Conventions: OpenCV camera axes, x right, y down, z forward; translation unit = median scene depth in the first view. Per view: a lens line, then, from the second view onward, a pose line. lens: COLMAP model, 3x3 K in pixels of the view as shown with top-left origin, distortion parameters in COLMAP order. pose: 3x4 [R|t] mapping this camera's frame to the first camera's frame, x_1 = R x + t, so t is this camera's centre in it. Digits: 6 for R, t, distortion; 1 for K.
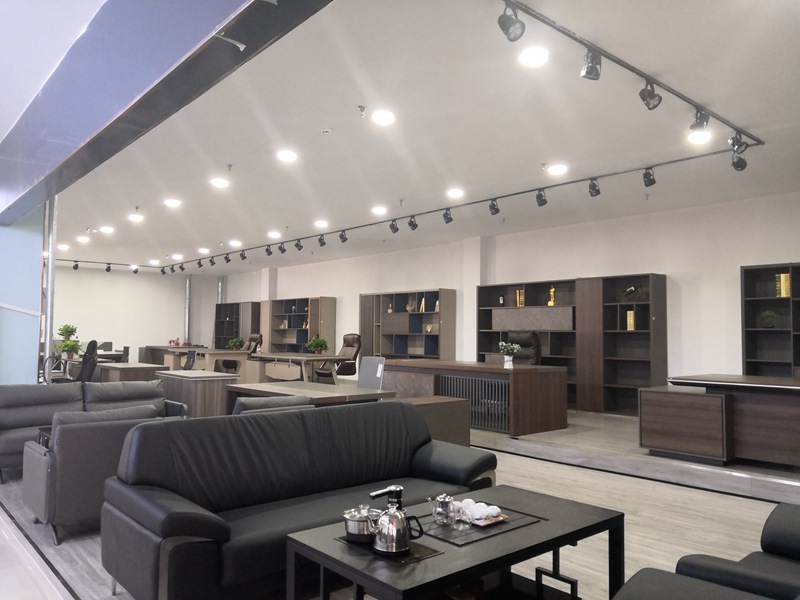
lens RADIAL K [[623.5, 0, 400.6], [0, 623.5, 299.8], [0, 0, 1]] dist [0.021978, -0.024708]
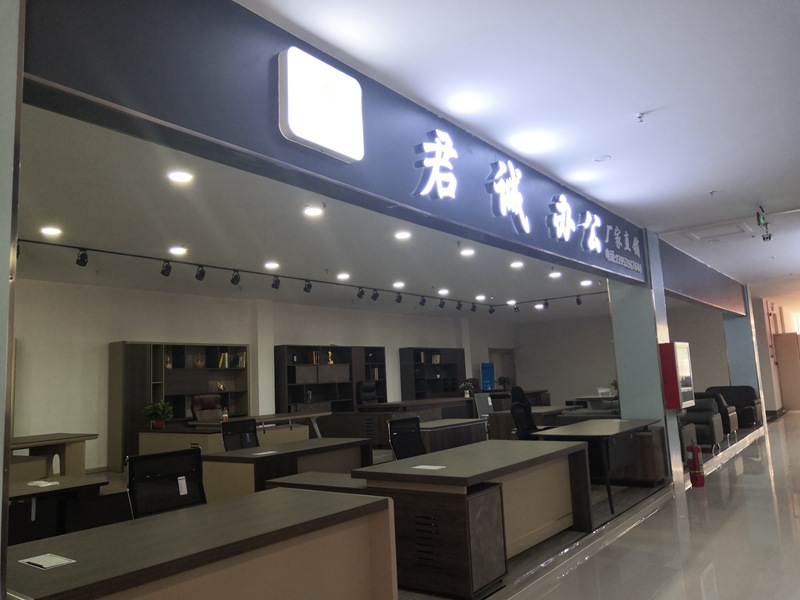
lens RADIAL K [[623.5, 0, 403.7], [0, 623.5, 302.2], [0, 0, 1]] dist [0.021978, -0.024708]
pose [[-0.213322, 0.124737, 0.968986, -1.556715], [-0.006769, 0.991603, -0.129138, 0.068663], [-0.976959, -0.034107, -0.210686, 1.546488]]
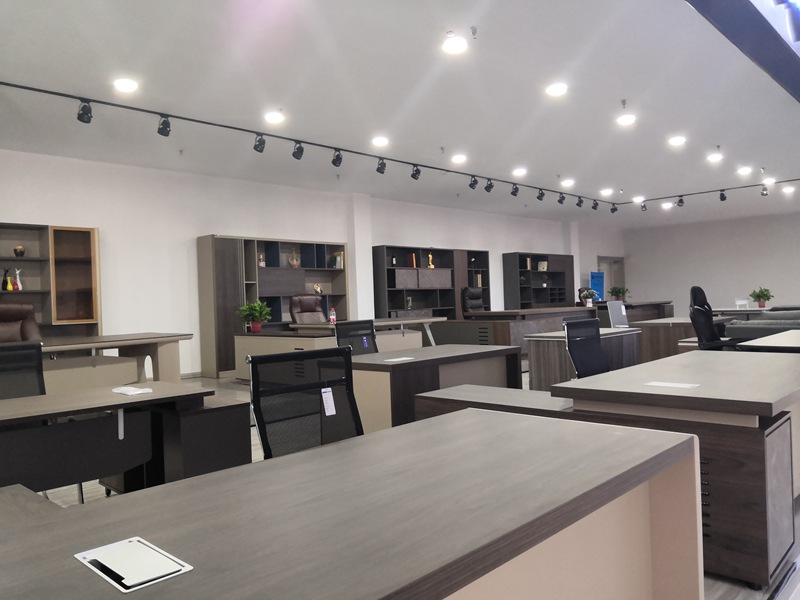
lens RADIAL K [[623.5, 0, 401.1], [0, 623.5, 302.6], [0, 0, 1]] dist [0.021978, -0.024708]
pose [[-0.098723, -0.008182, 0.995081, -1.339854], [-0.019710, 0.999786, 0.006265, 0.096780], [-0.994920, -0.018994, -0.098863, 1.606204]]
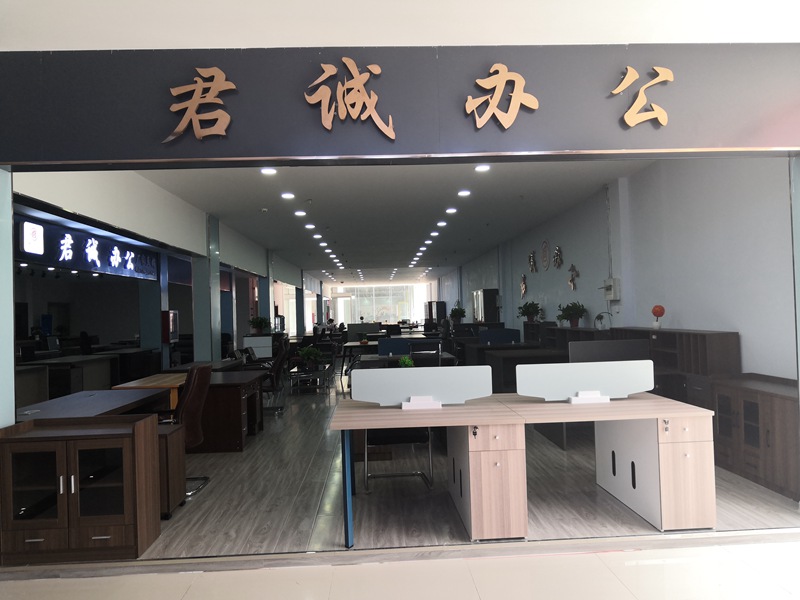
lens RADIAL K [[623.5, 0, 395.7], [0, 623.5, 301.5], [0, 0, 1]] dist [0.021978, -0.024708]
pose [[-0.777548, 0.025159, 0.628320, -2.536847], [-0.013807, 0.998275, -0.057058, 0.076822], [-0.628672, -0.053040, -0.775860, 2.035935]]
